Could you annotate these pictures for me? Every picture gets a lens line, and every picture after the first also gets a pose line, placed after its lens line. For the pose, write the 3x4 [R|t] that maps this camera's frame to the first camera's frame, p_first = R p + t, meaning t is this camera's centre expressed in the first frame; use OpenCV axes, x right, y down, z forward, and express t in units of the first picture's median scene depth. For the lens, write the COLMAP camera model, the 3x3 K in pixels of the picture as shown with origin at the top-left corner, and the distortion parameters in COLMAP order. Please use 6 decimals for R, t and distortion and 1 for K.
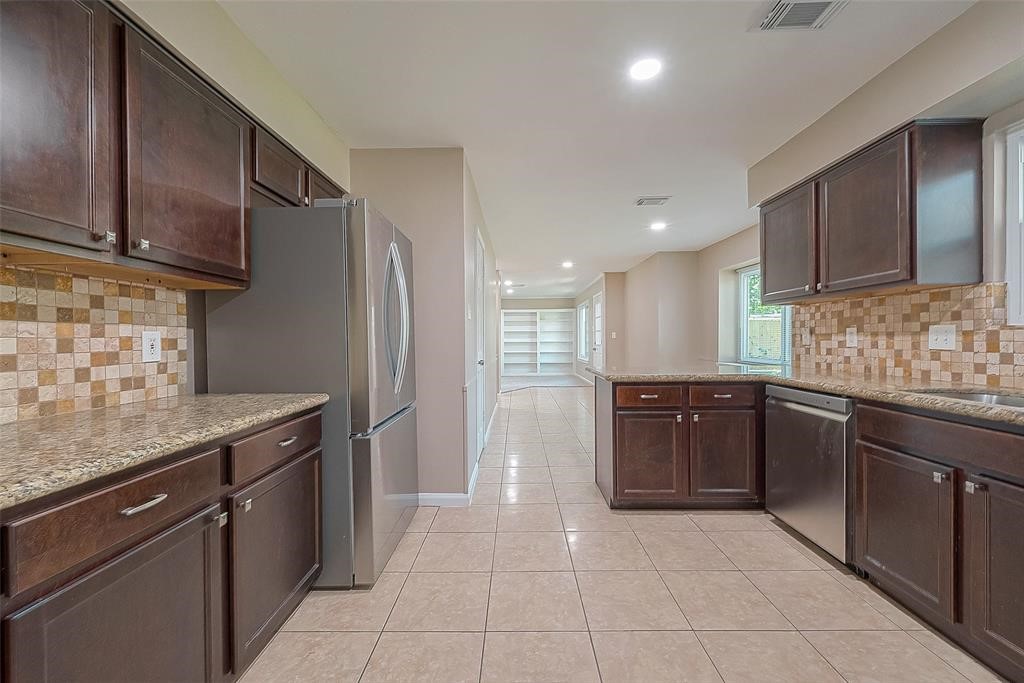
lens RADIAL K [[402.4, 0, 512.7], [0, 402.4, 341.4], [0, 0, 1]] dist [0.002576, 0.000497]
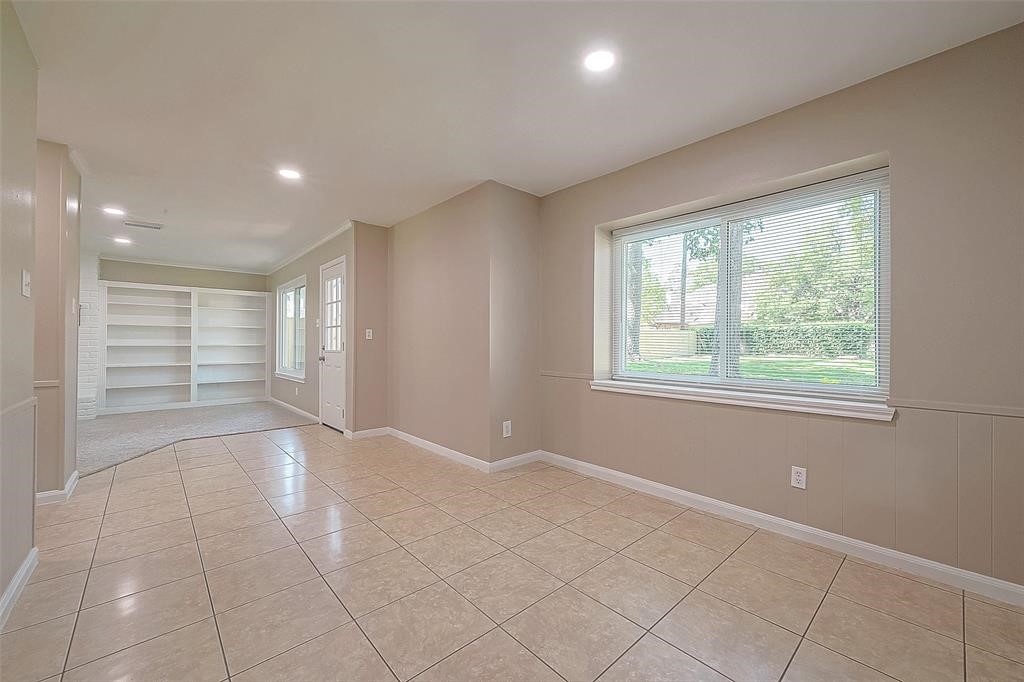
lens RADIAL K [[402.4, 0, 508.3], [0, 402.4, 341.4], [0, 0, 1]] dist [0.002576, 0.000497]
pose [[0.738986, 0.012408, 0.673606, 0.009469], [-0.003732, 0.999890, -0.014325, 0.001419], [-0.673710, 0.008072, 0.738952, 0.305270]]
